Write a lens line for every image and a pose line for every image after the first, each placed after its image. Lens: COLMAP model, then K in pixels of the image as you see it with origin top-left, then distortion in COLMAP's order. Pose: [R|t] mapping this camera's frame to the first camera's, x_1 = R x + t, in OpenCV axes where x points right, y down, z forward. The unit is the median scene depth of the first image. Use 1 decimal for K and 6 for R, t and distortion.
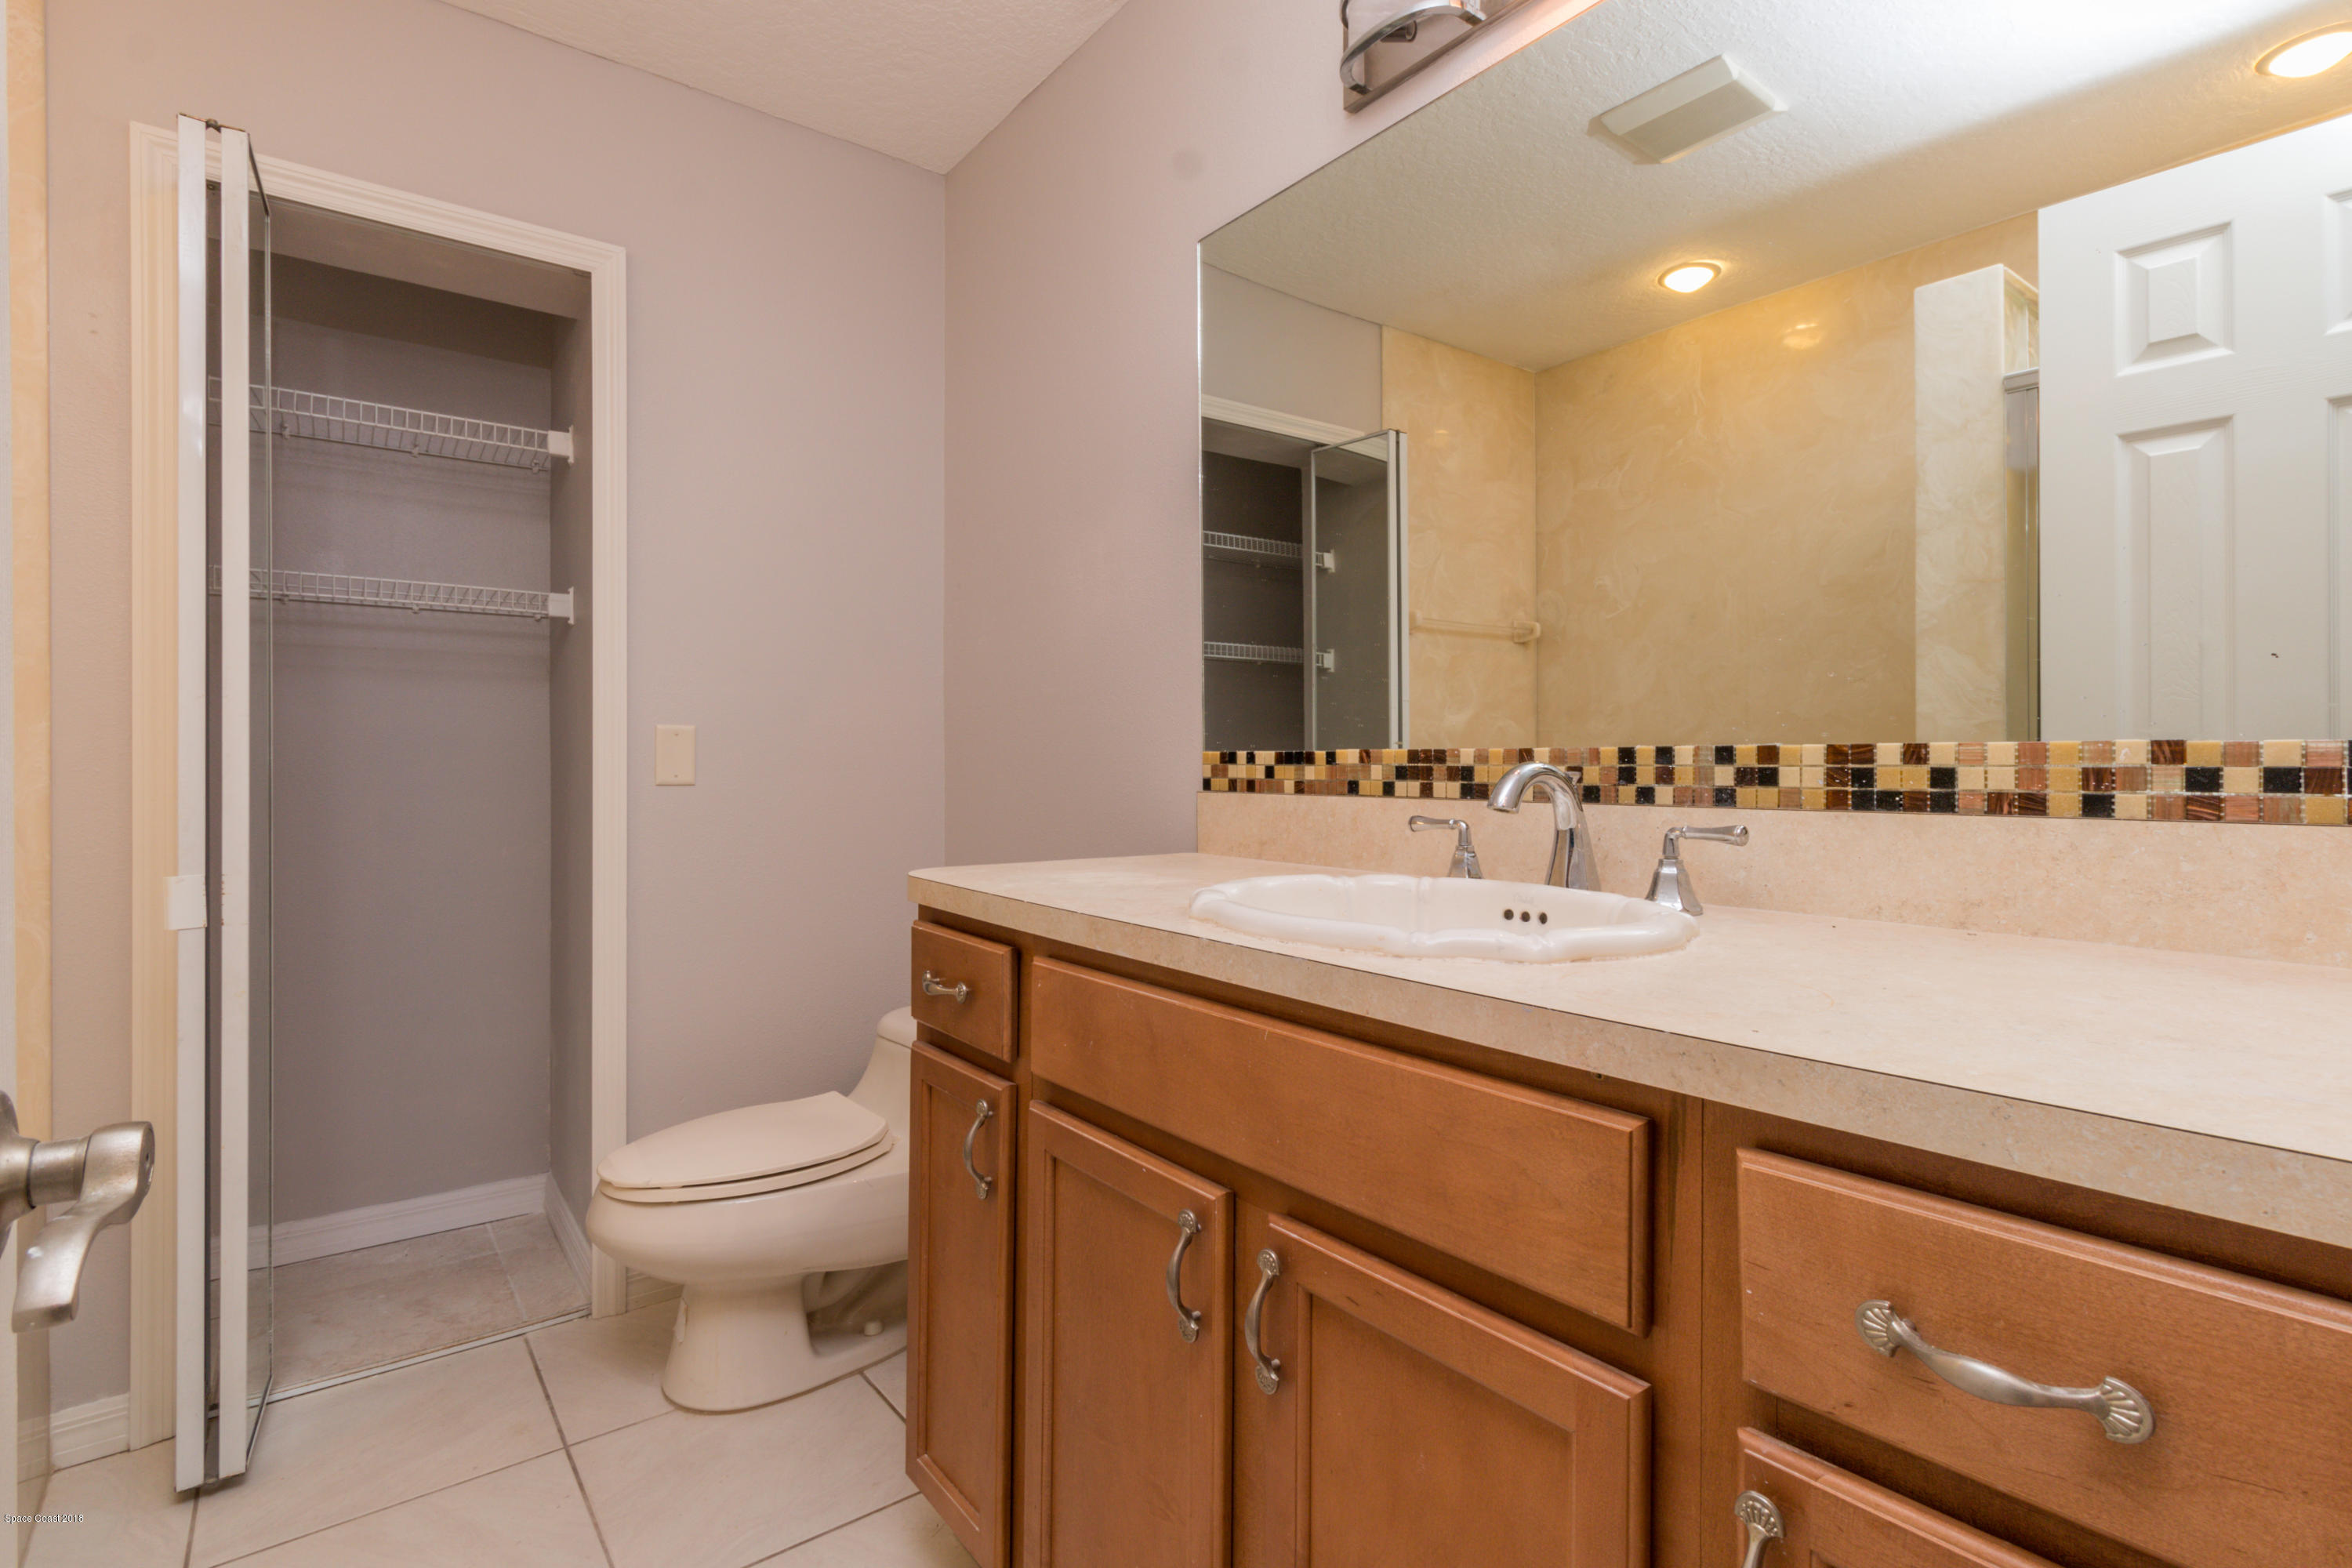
lens RADIAL K [[1125.4, 0, 1181.2], [0, 1125.4, 766.3], [0, 0, 1]] dist [0.002871, 0.000988]
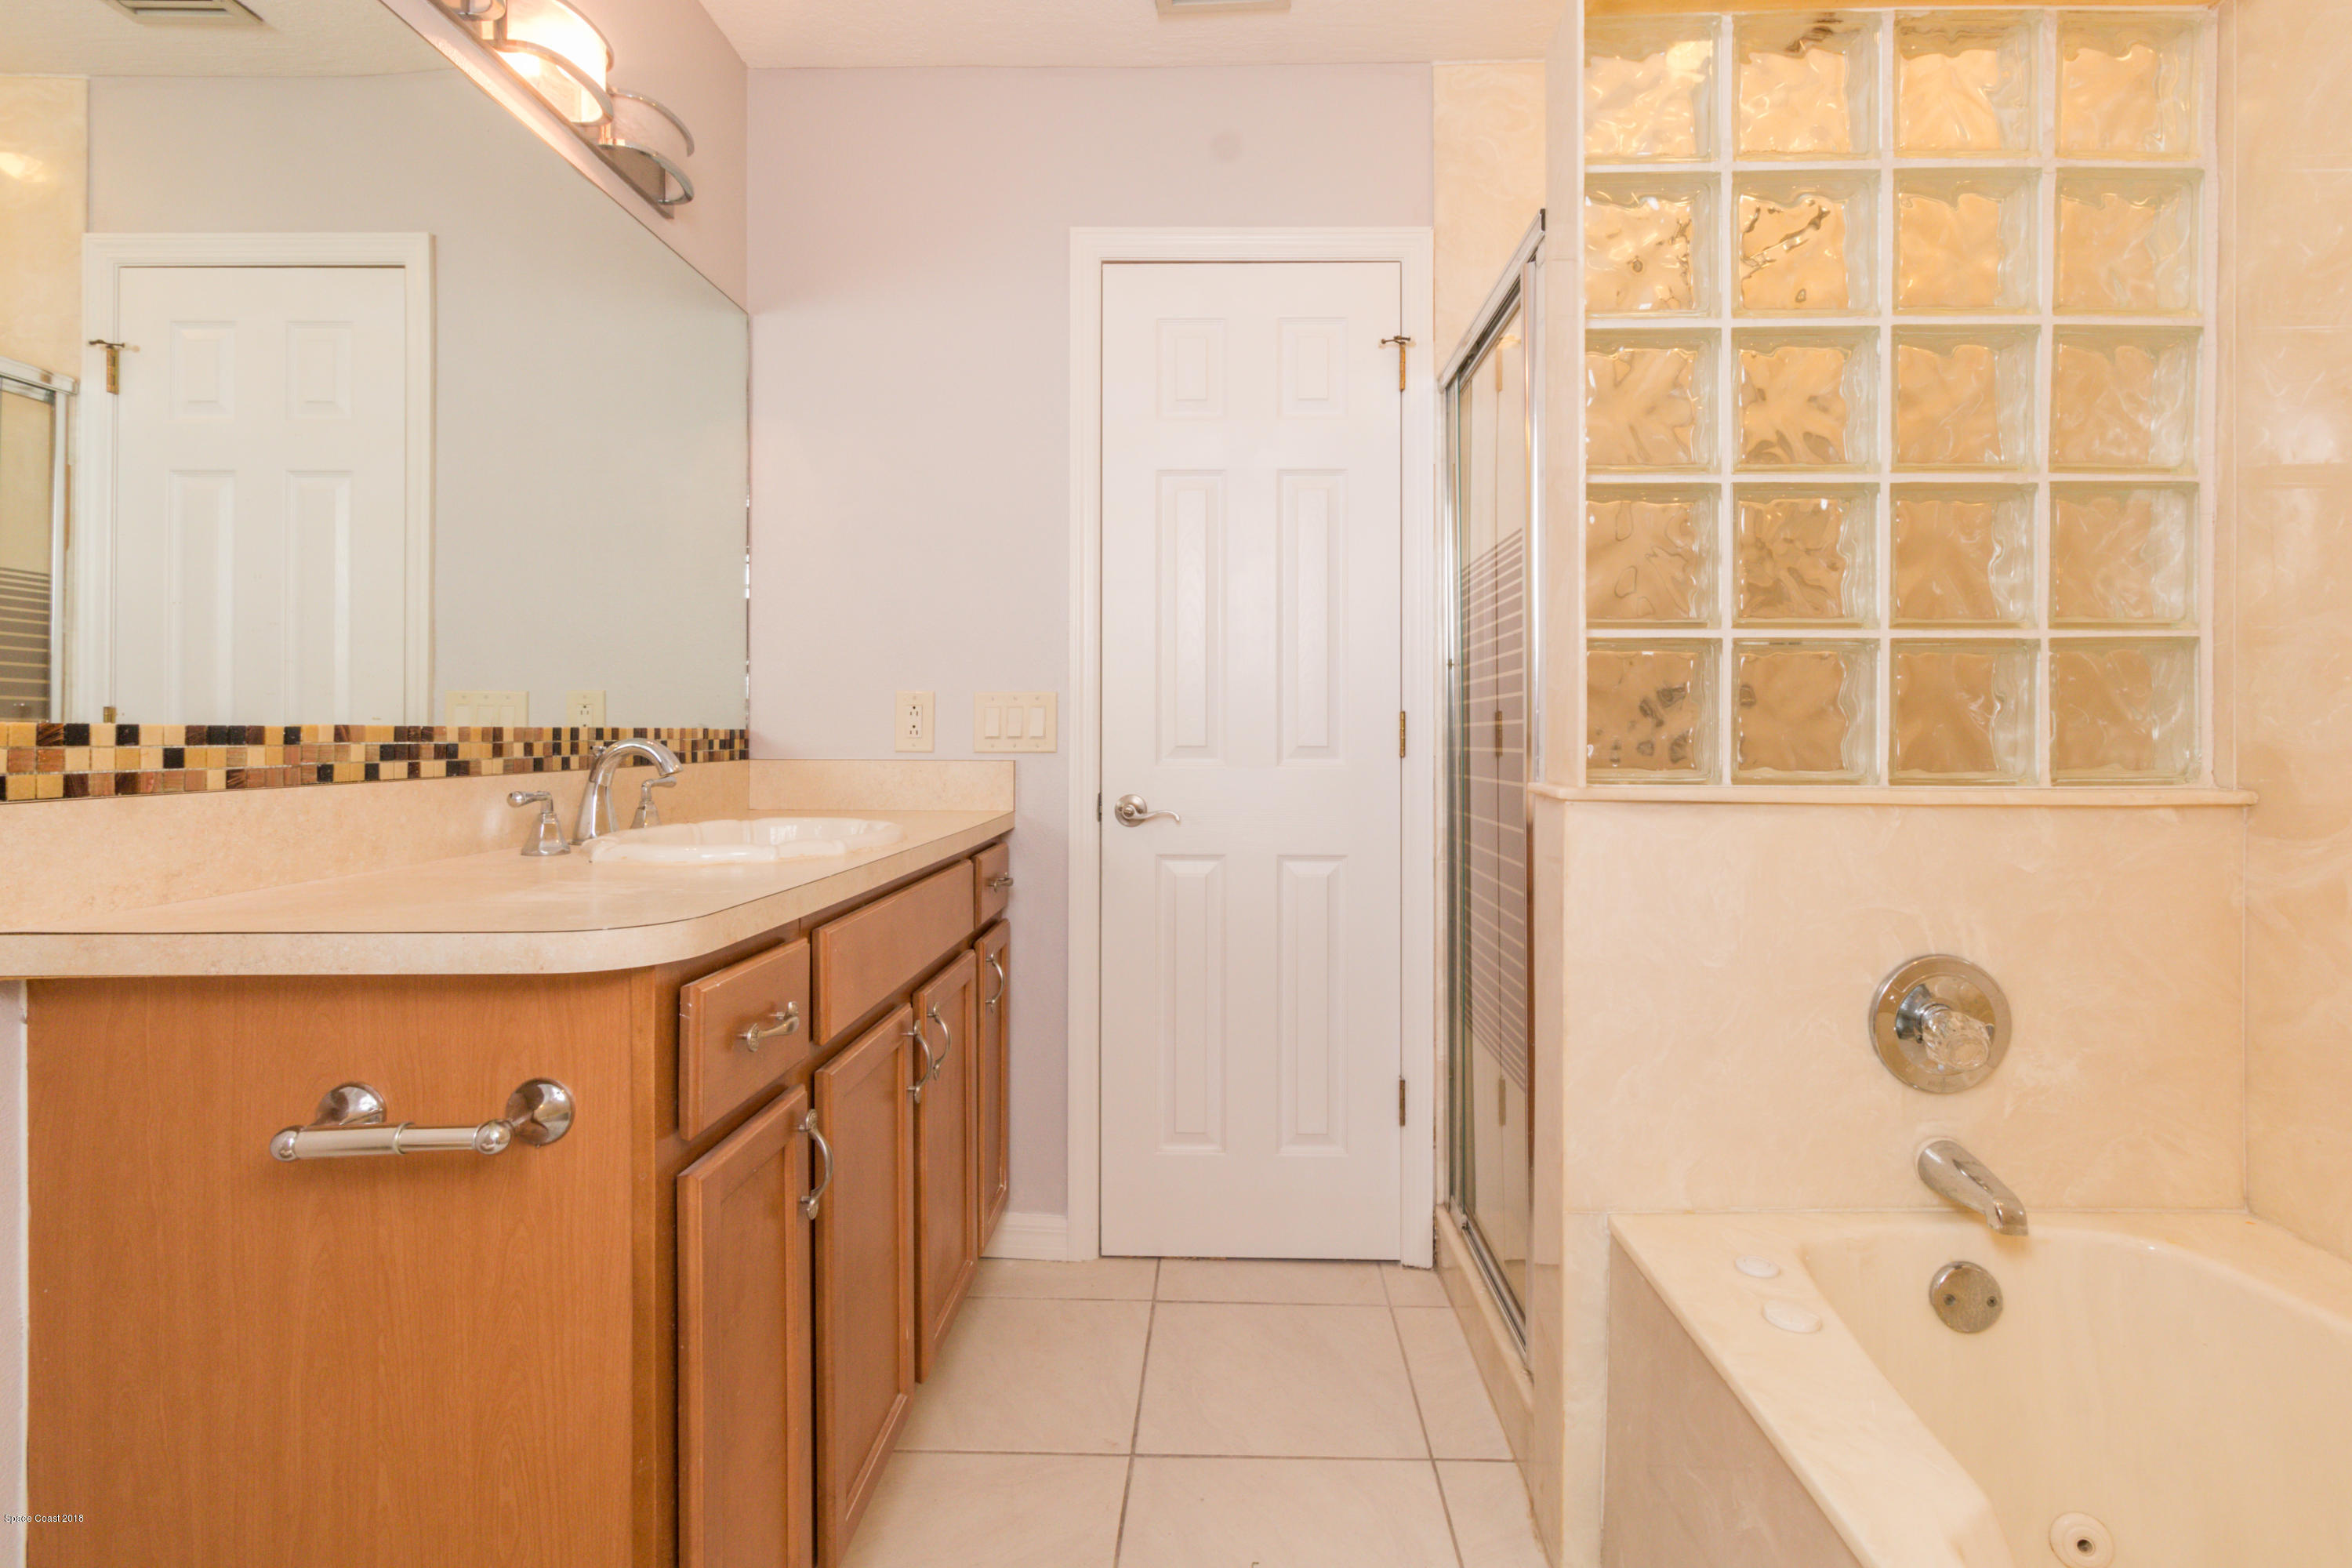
lens RADIAL K [[1125.4, 0, 1182.7], [0, 1125.4, 768.9], [0, 0, 1]] dist [0.002871, 0.000988]
pose [[-0.763153, -0.007399, 0.646176, -0.845422], [0.018879, 0.999252, 0.033739, 0.000587], [-0.645942, 0.037947, -0.762443, 1.283141]]
